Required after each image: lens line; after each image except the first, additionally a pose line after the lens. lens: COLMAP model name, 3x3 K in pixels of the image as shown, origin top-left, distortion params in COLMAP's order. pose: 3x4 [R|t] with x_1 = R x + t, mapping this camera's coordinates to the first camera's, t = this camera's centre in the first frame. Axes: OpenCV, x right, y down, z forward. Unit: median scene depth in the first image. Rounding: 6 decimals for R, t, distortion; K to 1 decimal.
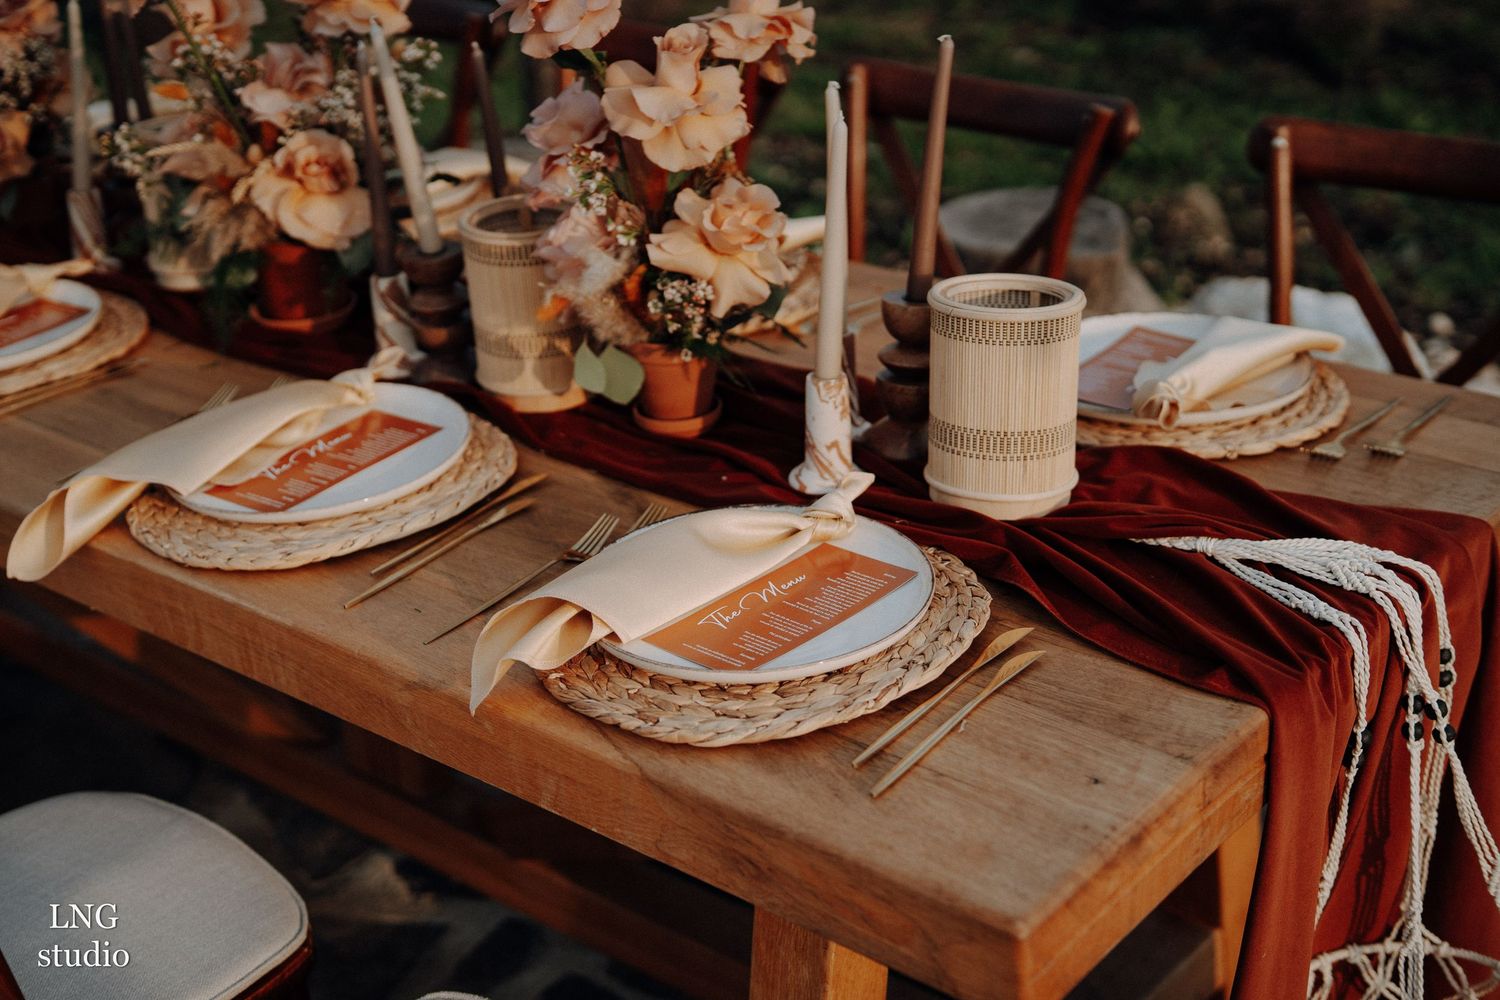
lens RADIAL K [[2050.8, 0, 753.7], [0, 2050.8, 494.4], [0, 0, 1]] dist [0.121672, -0.464817]
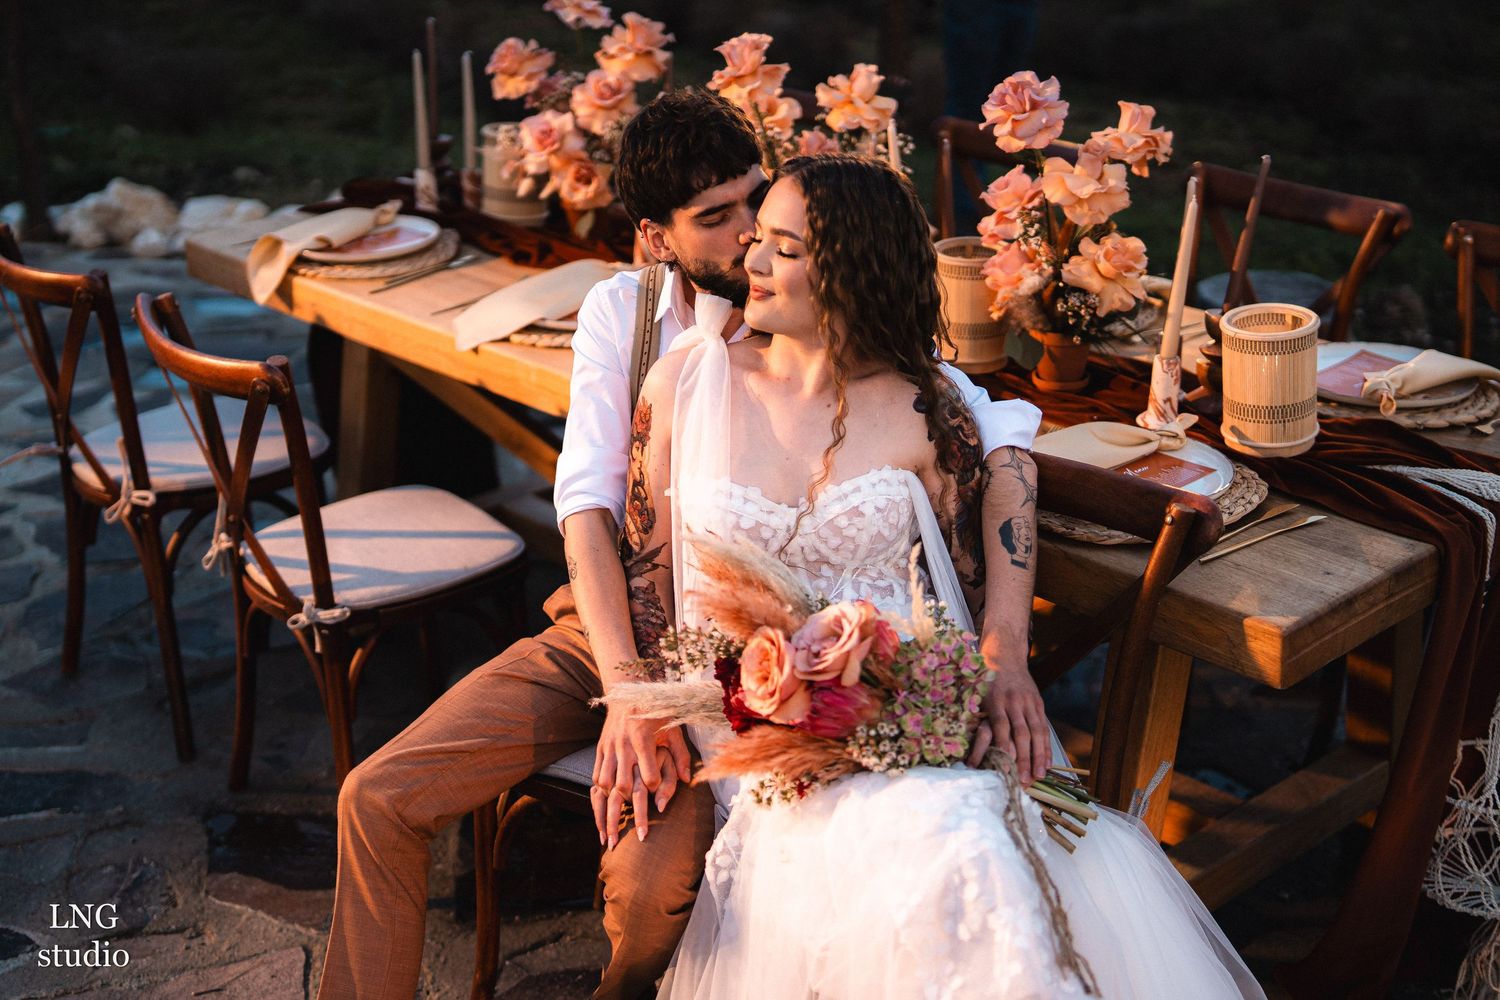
lens RADIAL K [[2126.3, 0, 783.0], [0, 2126.3, 472.4], [0, 0, 1]] dist [0.136932, -0.429748]
pose [[0.994602, 0.076823, -0.069744, -0.137658], [-0.080699, 0.995244, -0.054568, 0.145165], [0.065220, 0.059901, 0.996071, -0.672899]]
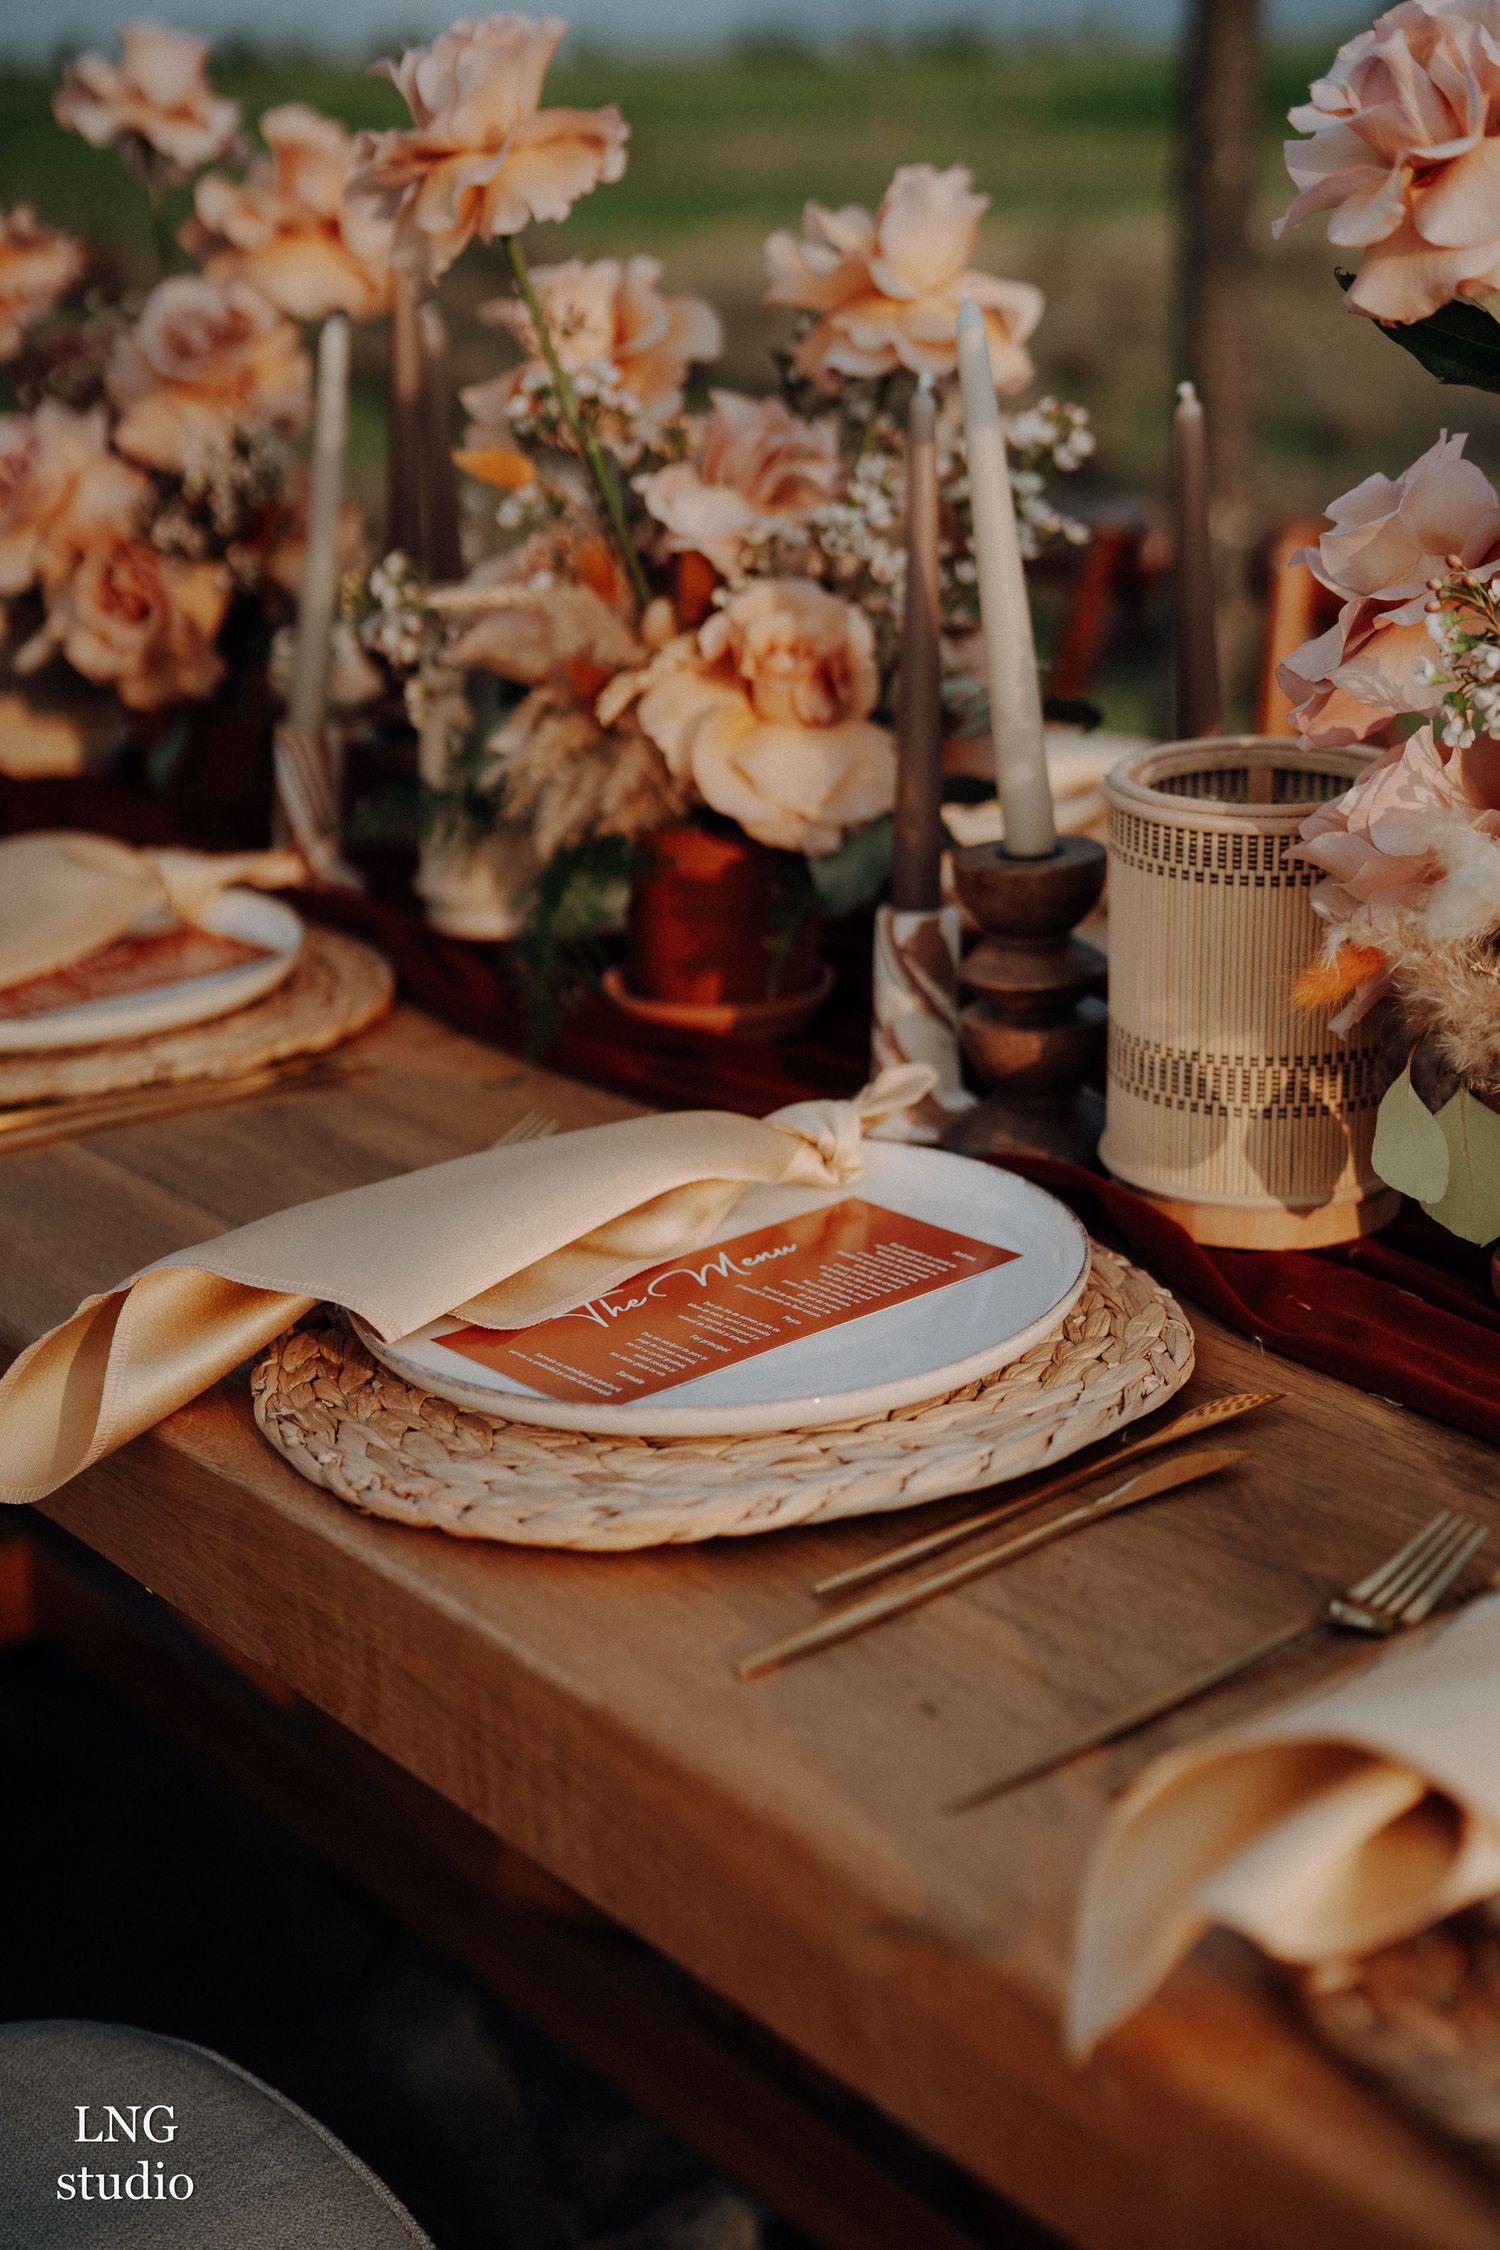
lens RADIAL K [[3189.5, 0, 750.0], [0, 3189.5, 1125.0], [0, 0, 1]] dist [0.136932, -0.429748]
pose [[0.975065, 0.099631, -0.198299, -0.082823], [-0.121821, 0.987192, -0.103016, 0.014662], [0.185496, 0.124604, 0.974713, 0.382888]]
